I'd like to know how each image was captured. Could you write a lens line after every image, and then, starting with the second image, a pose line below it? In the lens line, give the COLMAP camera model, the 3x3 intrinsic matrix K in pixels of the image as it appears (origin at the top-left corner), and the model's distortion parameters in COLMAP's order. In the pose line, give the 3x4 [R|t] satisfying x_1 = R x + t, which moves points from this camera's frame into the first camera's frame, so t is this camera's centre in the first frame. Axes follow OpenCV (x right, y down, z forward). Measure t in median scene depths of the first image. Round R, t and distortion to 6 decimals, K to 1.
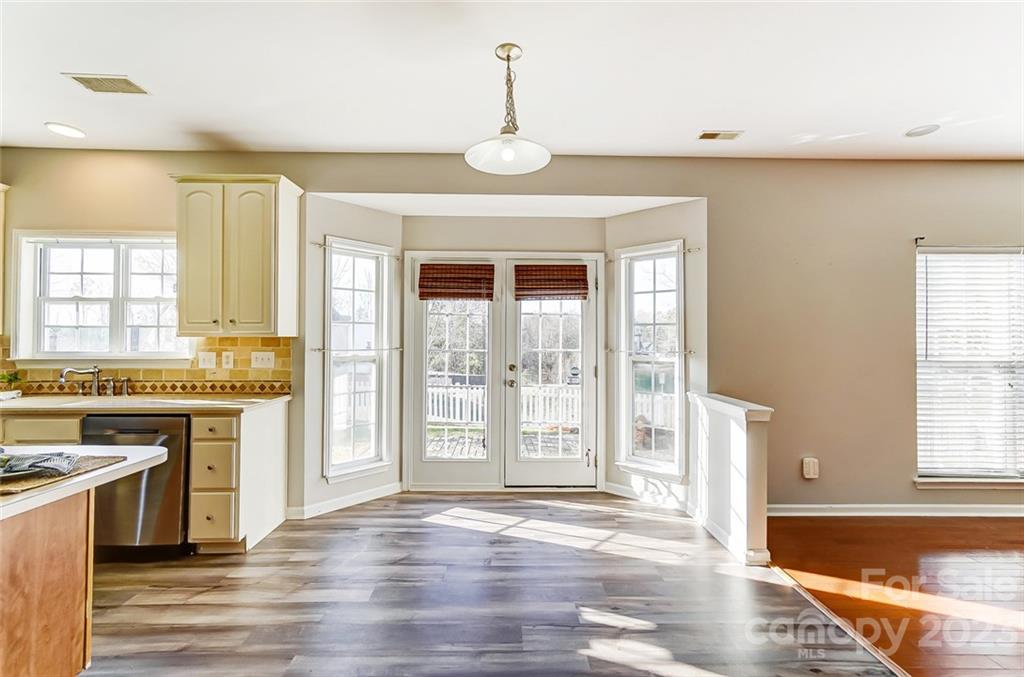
lens RADIAL K [[441.5, 0, 507.9], [0, 441.5, 333.5], [0, 0, 1]] dist [-0.014798, 0.014328]
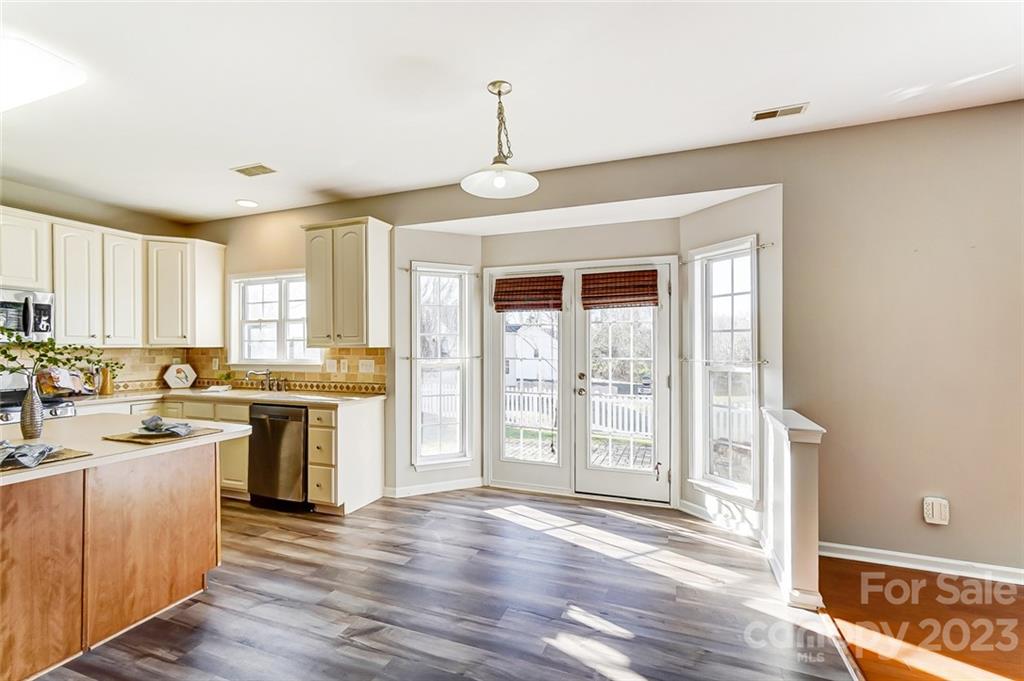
lens RADIAL K [[450.1, 0, 506.5], [0, 450.1, 345.7], [0, 0, 1]] dist [-0.016659, 0.015086]
pose [[0.927264, -0.007586, -0.374331, 0.281057], [0.012076, 0.999881, 0.009651, -0.005051], [0.374213, -0.013469, 0.927245, -0.025433]]
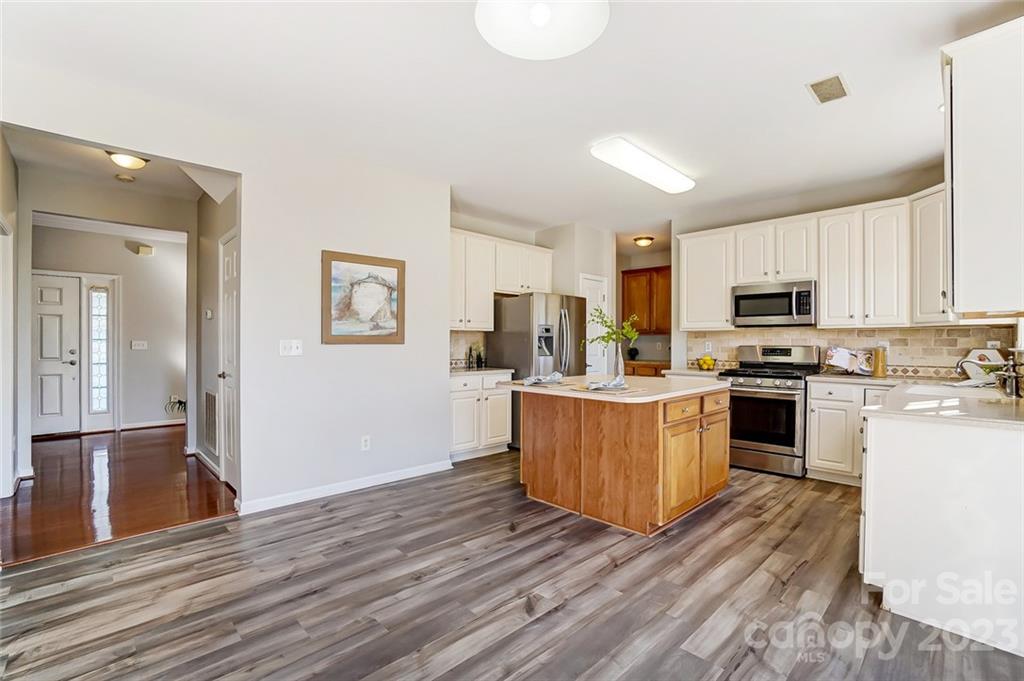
lens RADIAL K [[461.7, 0, 512.3], [0, 461.7, 343.2], [0, 0, 1]] dist [-0.056553, 0.020643]
pose [[-0.728209, -0.003168, -0.685348, 0.306752], [0.006603, 0.999910, -0.011639, 0.047627], [0.685324, -0.013001, -0.728122, 0.939432]]
